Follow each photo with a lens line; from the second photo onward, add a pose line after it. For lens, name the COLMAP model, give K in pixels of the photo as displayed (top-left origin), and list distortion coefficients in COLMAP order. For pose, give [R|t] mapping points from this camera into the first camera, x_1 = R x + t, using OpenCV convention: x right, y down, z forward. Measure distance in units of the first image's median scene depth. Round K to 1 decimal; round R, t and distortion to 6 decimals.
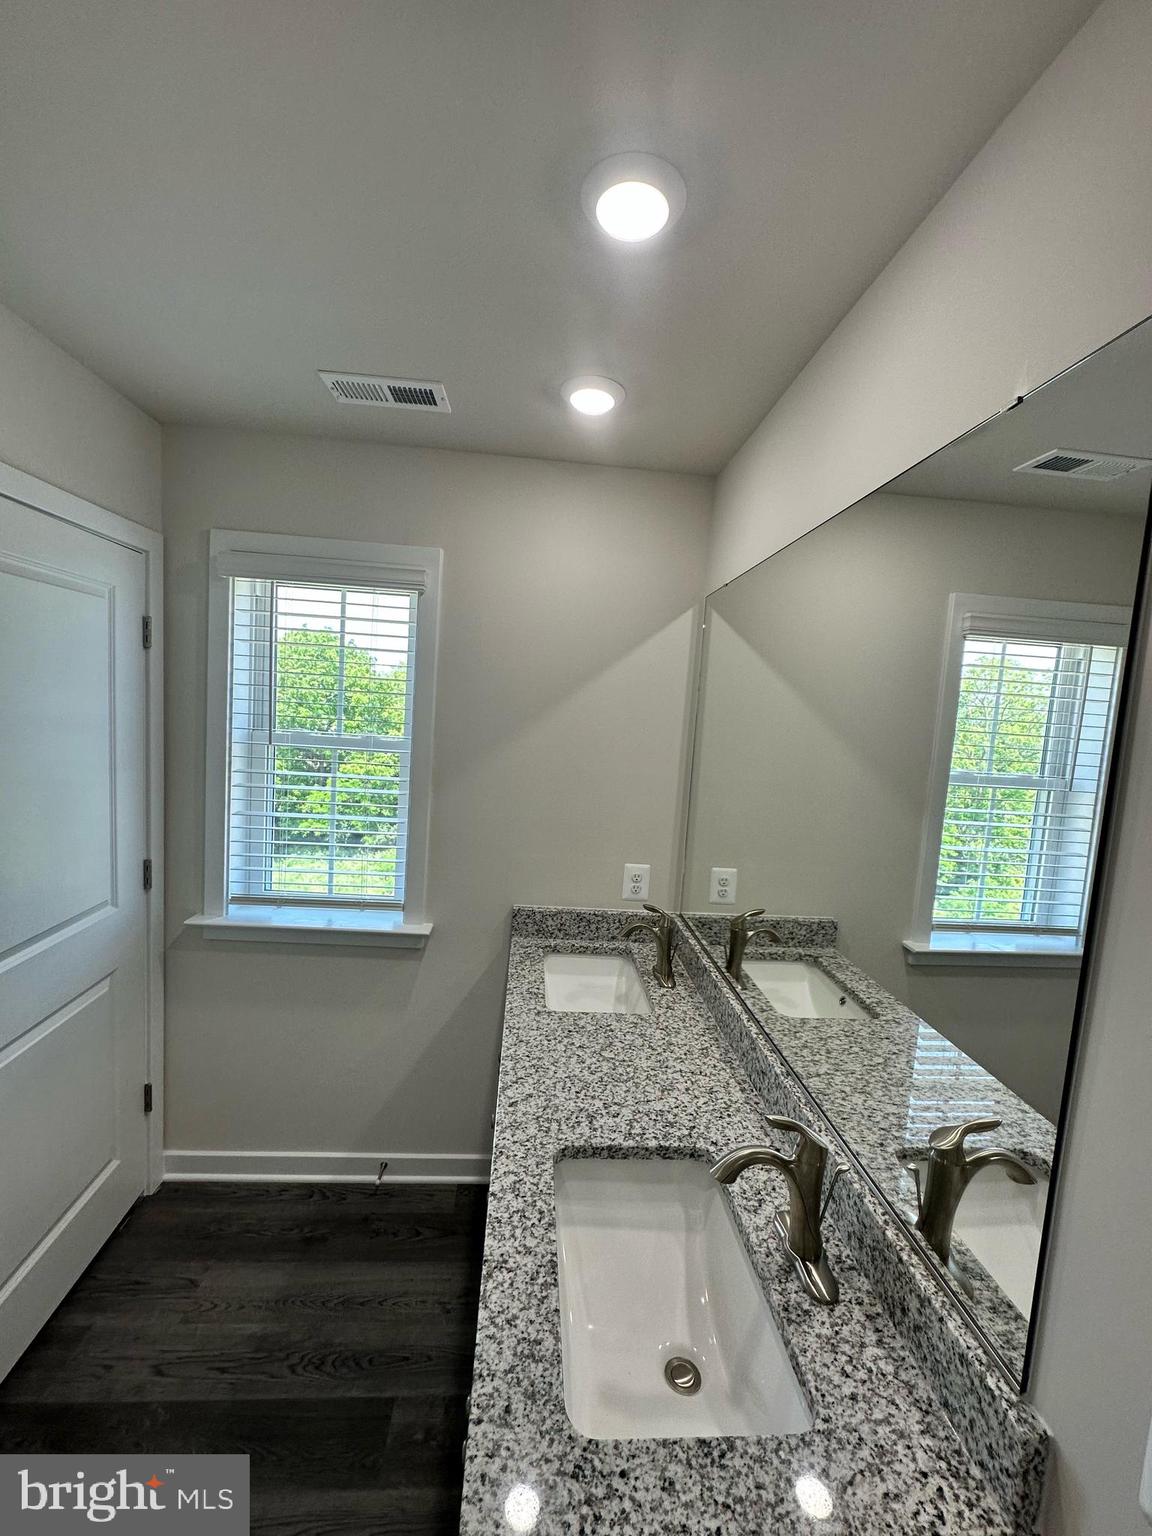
lens RADIAL K [[627.0, 0, 572.9], [0, 627.0, 771.5], [0, 0, 1]] dist [-0.004059, 0.000971]
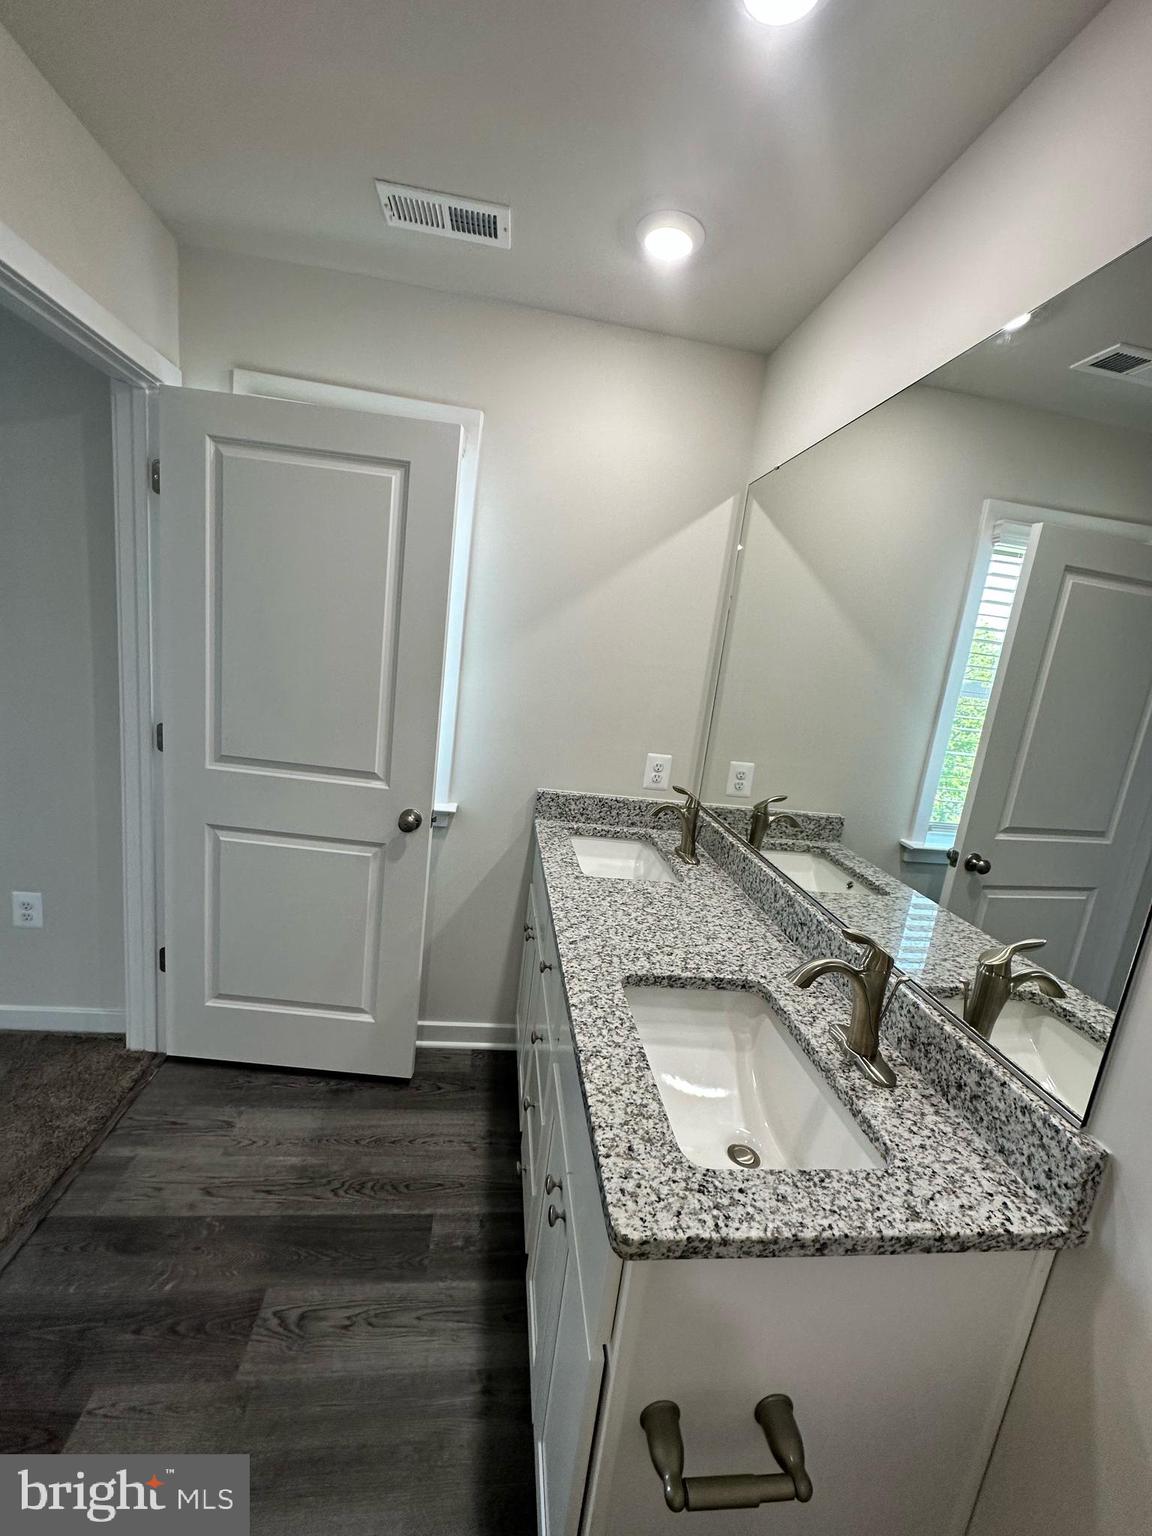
lens RADIAL K [[627.0, 0, 578.0], [0, 627.0, 770.1], [0, 0, 1]] dist [-0.004059, 0.000971]
pose [[0.997357, 0.041852, 0.059384, -0.136092], [-0.047934, 0.993315, 0.105008, 0.109977], [-0.054593, -0.107577, 0.992697, -0.015066]]
